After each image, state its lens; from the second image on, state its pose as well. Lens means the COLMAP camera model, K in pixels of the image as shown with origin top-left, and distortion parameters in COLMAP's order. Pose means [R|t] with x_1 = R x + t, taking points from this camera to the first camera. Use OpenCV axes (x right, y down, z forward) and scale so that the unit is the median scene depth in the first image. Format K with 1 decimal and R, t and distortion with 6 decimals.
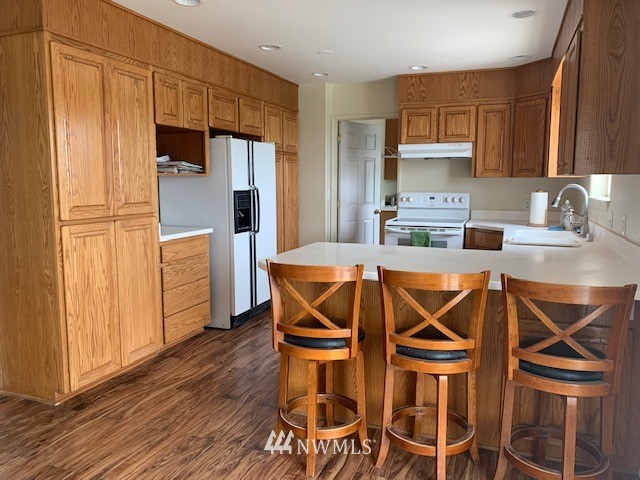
lens RADIAL K [[493.0, 0, 326.9], [0, 493.0, 238.7], [0, 0, 1]] dist [-0.010966, -0.001655]
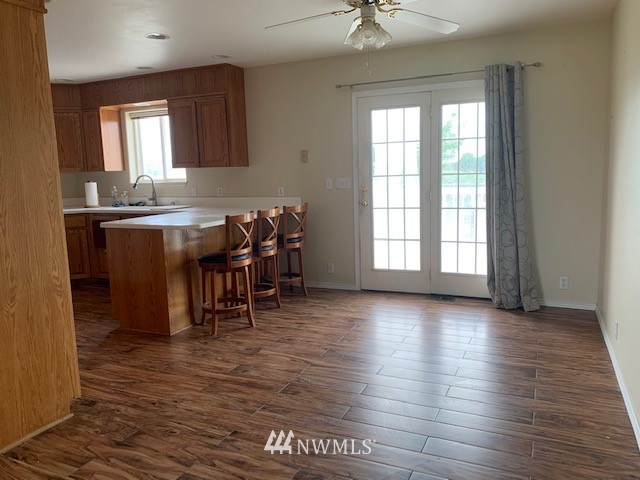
lens RADIAL K [[493.0, 0, 326.9], [0, 493.0, 238.7], [0, 0, 1]] dist [-0.010966, -0.001655]
pose [[0.066380, -0.143650, 0.987400, -1.487369], [0.147608, 0.980108, 0.132666, -0.043554], [-0.986816, 0.136941, 0.086263, 0.426154]]
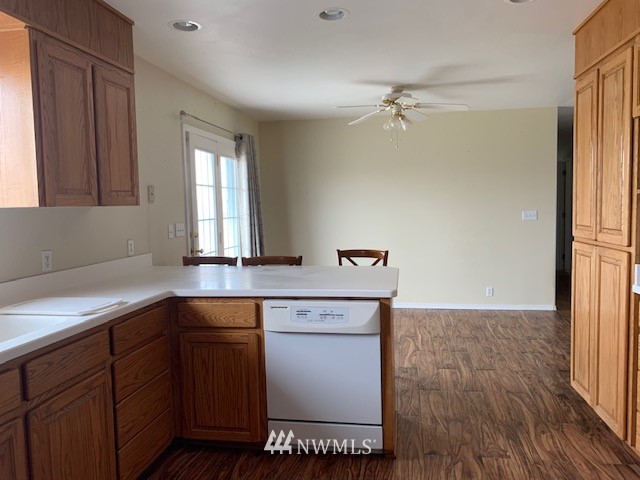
lens RADIAL K [[493.0, 0, 326.9], [0, 493.0, 238.7], [0, 0, 1]] dist [-0.010966, -0.001655]
pose [[-0.981038, 0.031173, -0.191294, 0.268850], [-0.004677, 0.982886, 0.184154, -0.250183], [0.193760, 0.181557, -0.964103, 2.069823]]
